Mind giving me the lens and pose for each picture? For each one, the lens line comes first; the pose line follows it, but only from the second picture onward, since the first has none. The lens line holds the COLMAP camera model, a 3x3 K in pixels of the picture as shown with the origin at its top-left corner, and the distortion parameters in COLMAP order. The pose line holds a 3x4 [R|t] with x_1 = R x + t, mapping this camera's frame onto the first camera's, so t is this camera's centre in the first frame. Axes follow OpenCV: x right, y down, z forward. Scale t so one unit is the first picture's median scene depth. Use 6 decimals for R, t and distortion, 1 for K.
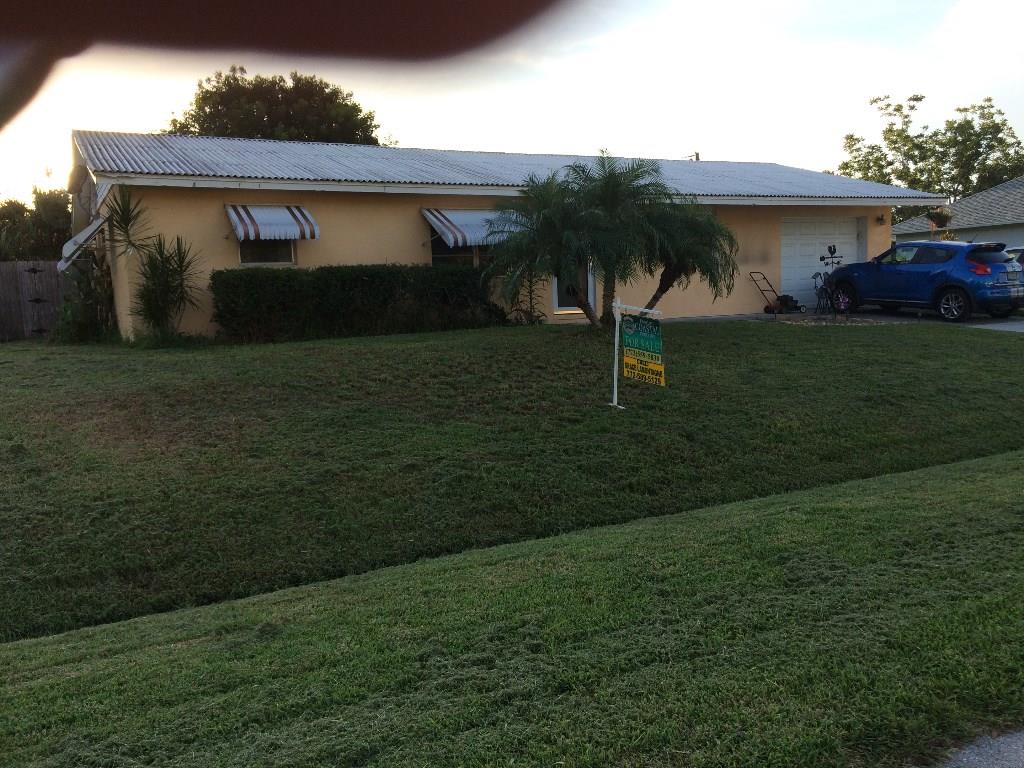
lens RADIAL K [[869.3, 0, 512.0], [0, 869.3, 384.0], [0, 0, 1]] dist [0.095317, -0.129180]
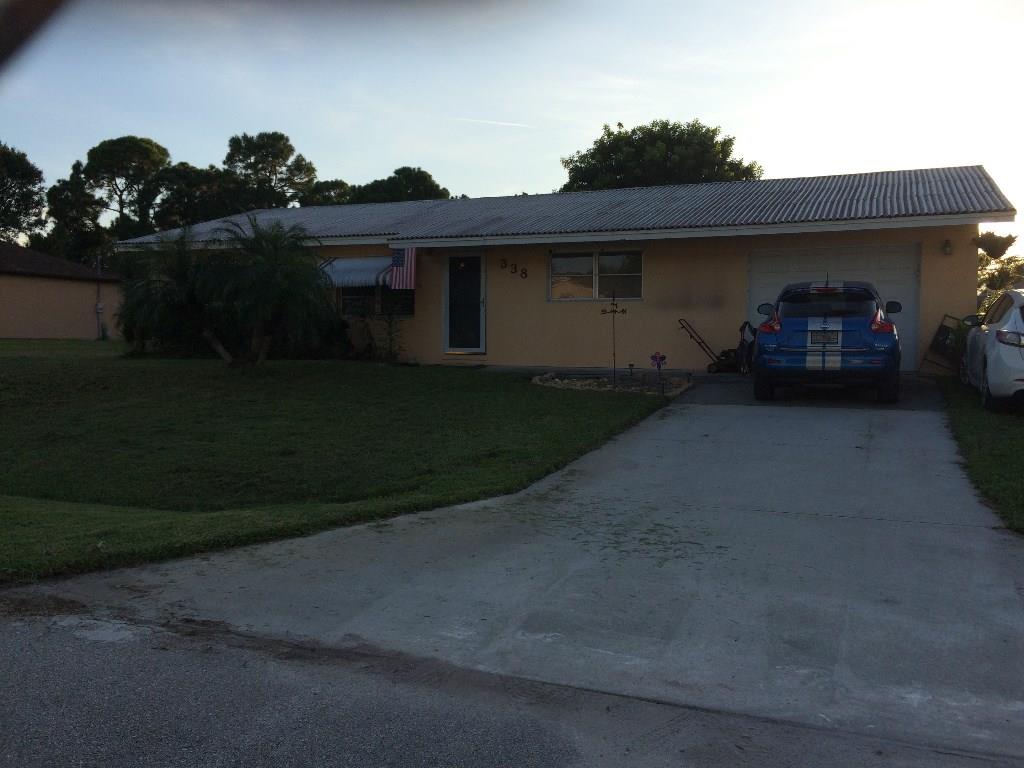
lens RADIAL K [[869.3, 0, 512.0], [0, 869.3, 384.0], [0, 0, 1]] dist [0.095317, -0.129180]
pose [[0.657604, 0.082515, -0.748831, 1.166760], [-0.106008, 0.994229, 0.016463, -0.093457], [0.745868, 0.068556, 0.662556, 0.503837]]
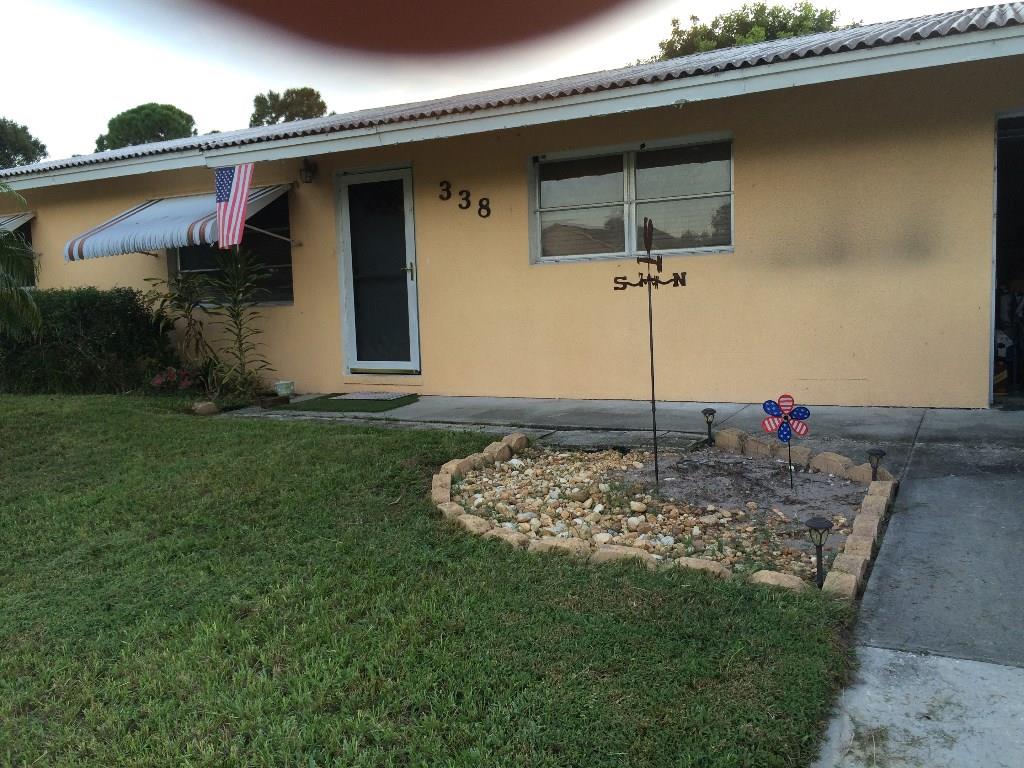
lens RADIAL K [[869.3, 0, 512.0], [0, 869.3, 384.0], [0, 0, 1]] dist [0.095317, -0.129180]
pose [[0.582336, 0.089598, -0.807995, 0.714860], [-0.068355, 0.995785, 0.061157, -0.152344], [0.810069, 0.019616, 0.586006, 1.029668]]
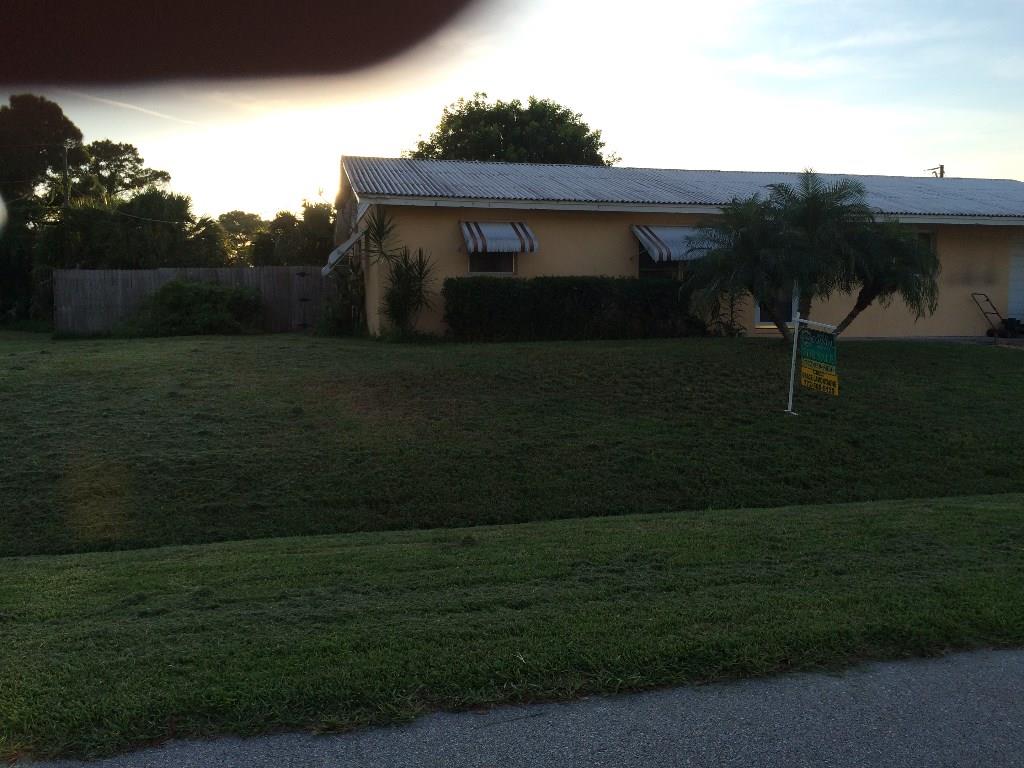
lens RADIAL K [[869.3, 0, 512.0], [0, 869.3, 384.0], [0, 0, 1]] dist [0.095317, -0.129180]
pose [[0.968314, 0.057584, -0.243006, 0.033781], [-0.060684, 0.998143, -0.005284, 0.012081], [0.242251, 0.019863, 0.970010, -0.099399]]
